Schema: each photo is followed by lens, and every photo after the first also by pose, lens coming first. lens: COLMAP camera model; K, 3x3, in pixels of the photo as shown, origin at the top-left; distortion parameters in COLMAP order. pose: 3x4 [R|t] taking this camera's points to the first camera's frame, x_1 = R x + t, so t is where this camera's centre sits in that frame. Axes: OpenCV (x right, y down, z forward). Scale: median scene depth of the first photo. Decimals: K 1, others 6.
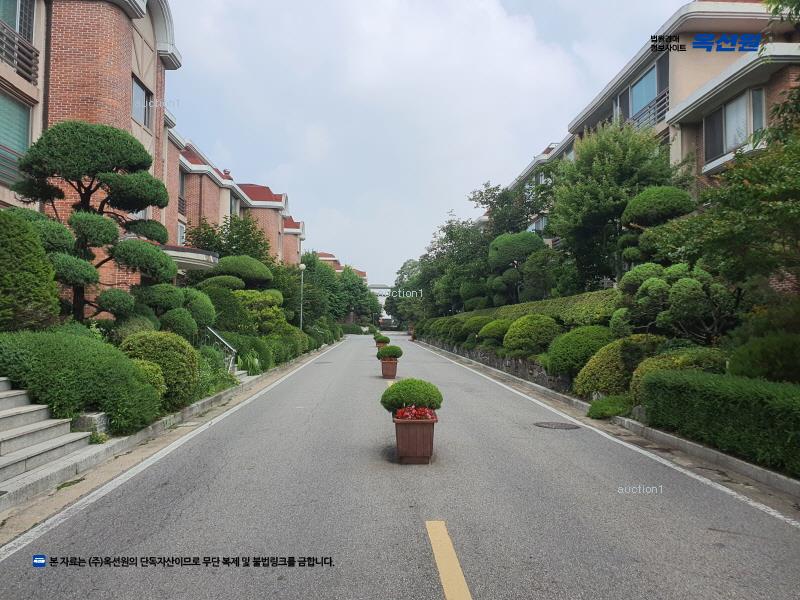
lens RADIAL K [[612.0, 0, 401.1], [0, 612.0, 295.0], [0, 0, 1]] dist [0.006059, 0.010242]
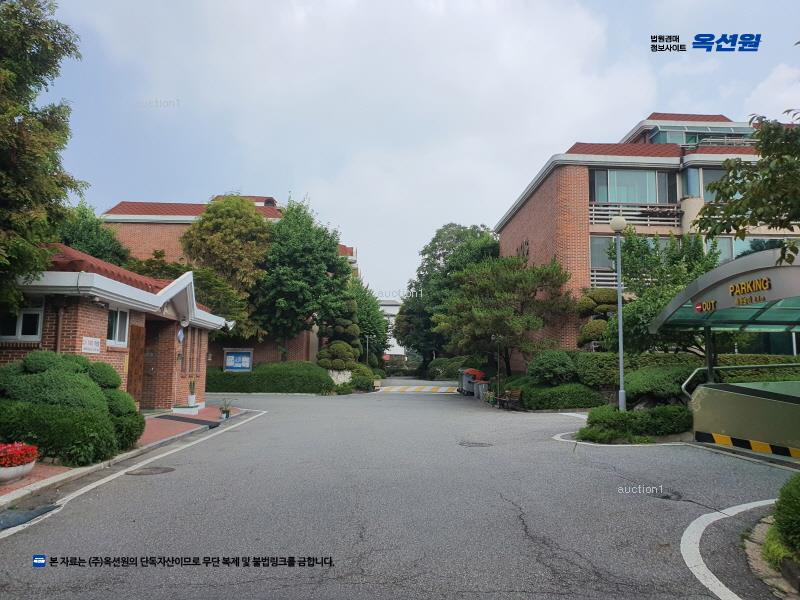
lens RADIAL K [[612.0, 0, 401.1], [0, 612.0, 301.8], [0, 0, 1]] dist [0.006059, 0.010242]
pose [[0.999906, 0.003639, -0.013235, -0.016205], [-0.004303, 0.998713, -0.050537, 0.024638], [0.013034, 0.050590, 0.998634, 0.546862]]
